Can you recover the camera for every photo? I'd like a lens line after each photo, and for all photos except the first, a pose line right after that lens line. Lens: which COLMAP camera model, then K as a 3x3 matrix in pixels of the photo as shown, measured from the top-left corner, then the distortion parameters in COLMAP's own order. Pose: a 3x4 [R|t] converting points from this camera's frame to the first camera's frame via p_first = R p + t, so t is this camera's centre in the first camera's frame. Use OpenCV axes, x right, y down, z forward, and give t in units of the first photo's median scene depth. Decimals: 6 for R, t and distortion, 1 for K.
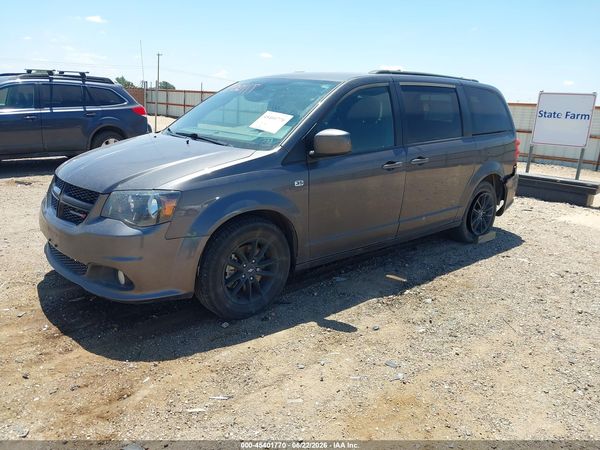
lens RADIAL K [[459.1, 0, 298.3], [0, 459.1, 226.6], [0, 0, 1]] dist [0.019312, -0.022190]
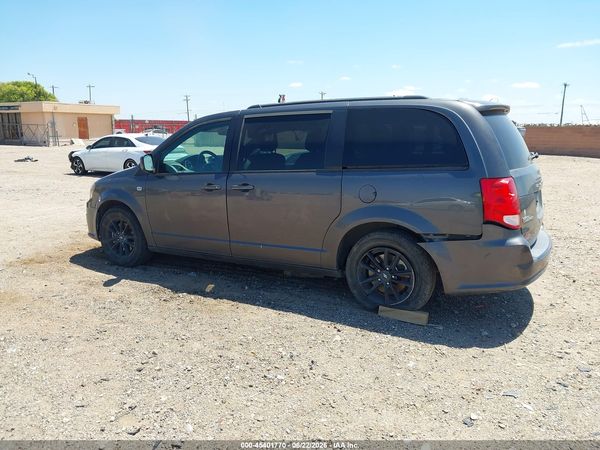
lens RADIAL K [[459.1, 0, 297.6], [0, 459.1, 223.2], [0, 0, 1]] dist [0.019312, -0.022190]
pose [[0.347543, 0.150841, -0.925452, 1.331170], [-0.218304, 0.972871, 0.076589, -0.177343], [0.911898, 0.175412, 0.371044, 0.764650]]
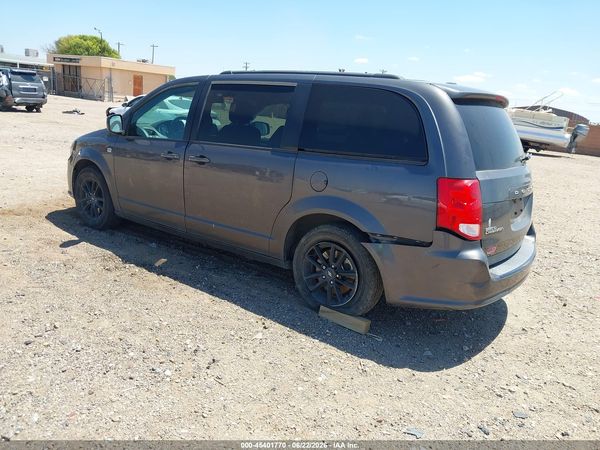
lens RADIAL K [[459.1, 0, 298.8], [0, 459.1, 223.4], [0, 0, 1]] dist [0.019312, -0.022190]
pose [[0.236172, 0.231732, -0.943675, 1.301436], [-0.315008, 0.936960, 0.151247, -0.237591], [0.919235, 0.261545, 0.294281, 0.973773]]
